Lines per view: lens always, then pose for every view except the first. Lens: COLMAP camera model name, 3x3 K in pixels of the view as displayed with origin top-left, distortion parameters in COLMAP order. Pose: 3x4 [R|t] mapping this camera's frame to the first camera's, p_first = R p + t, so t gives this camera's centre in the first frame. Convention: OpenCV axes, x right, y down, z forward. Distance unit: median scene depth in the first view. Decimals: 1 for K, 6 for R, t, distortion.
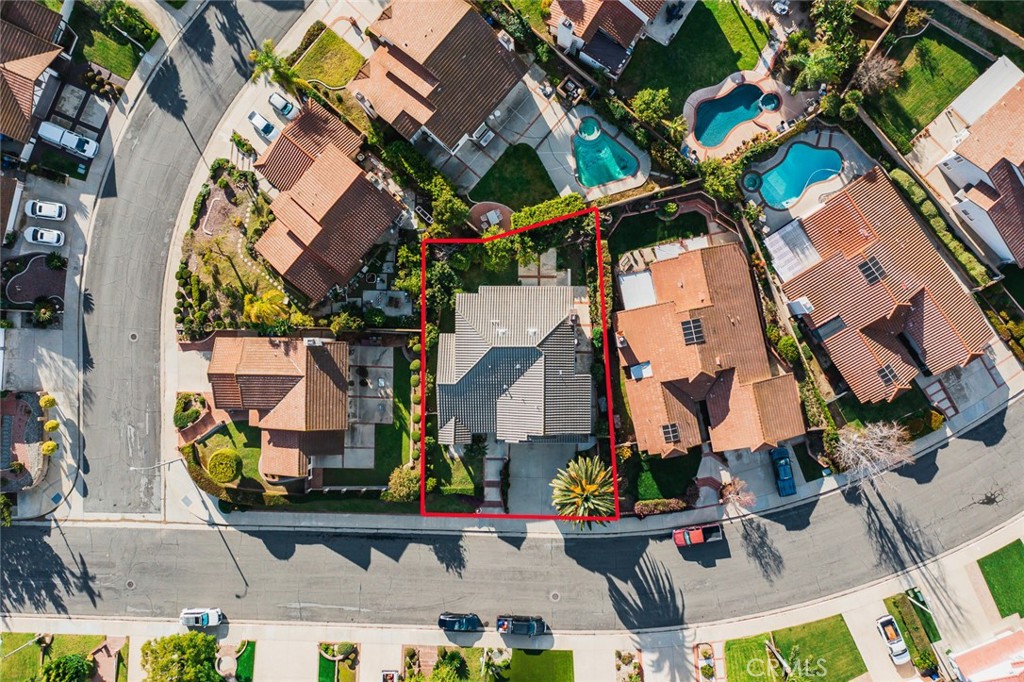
lens RADIAL K [[806.5, 0, 513.8], [0, 806.5, 347.9], [0, 0, 1]] dist [-0.009123, 0.002807]
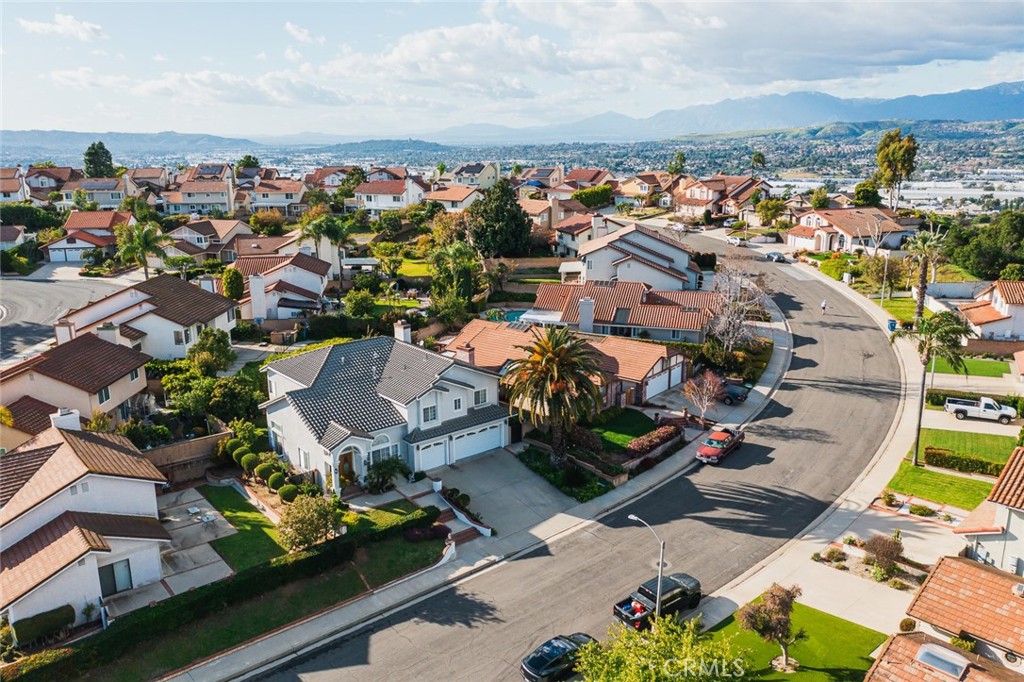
lens RADIAL K [[806.5, 0, 513.8], [0, 806.5, 347.9], [0, 0, 1]] dist [-0.009123, 0.002807]
pose [[0.765286, -0.138986, 0.628506, -0.345151], [0.642832, 0.215408, -0.735096, 0.616272], [-0.033217, 0.966583, 0.254193, 0.735641]]
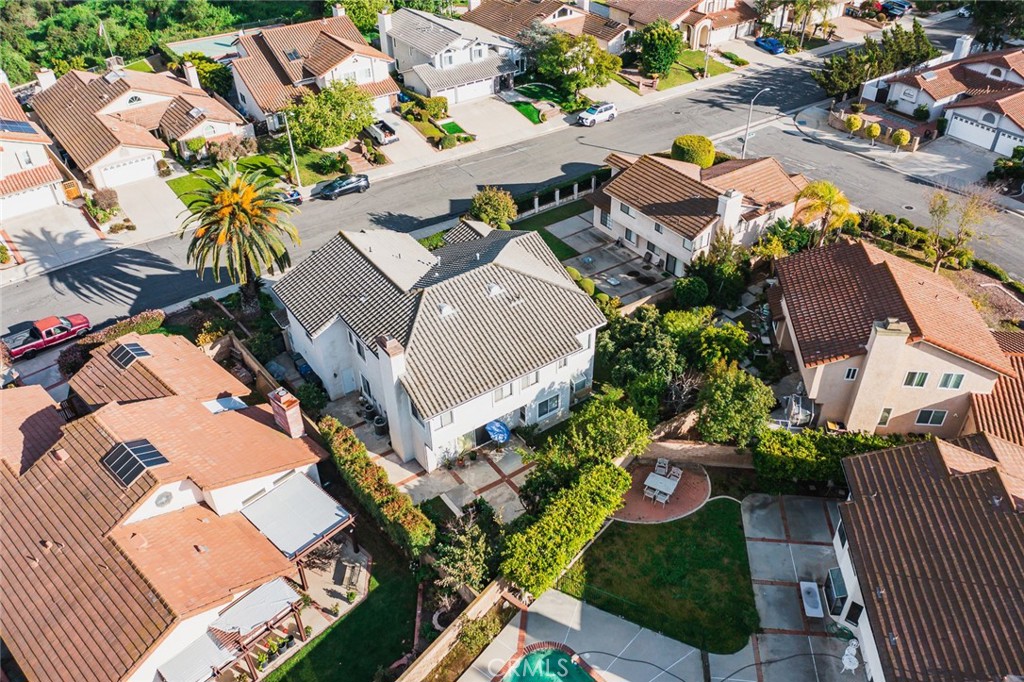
lens RADIAL K [[806.5, 0, 513.8], [0, 806.5, 347.9], [0, 0, 1]] dist [-0.009123, 0.002807]
pose [[-0.816876, 0.387066, -0.427661, 0.202980], [-0.574577, -0.480806, 0.662334, -0.371951], [0.050746, 0.786769, 0.615158, 0.647215]]
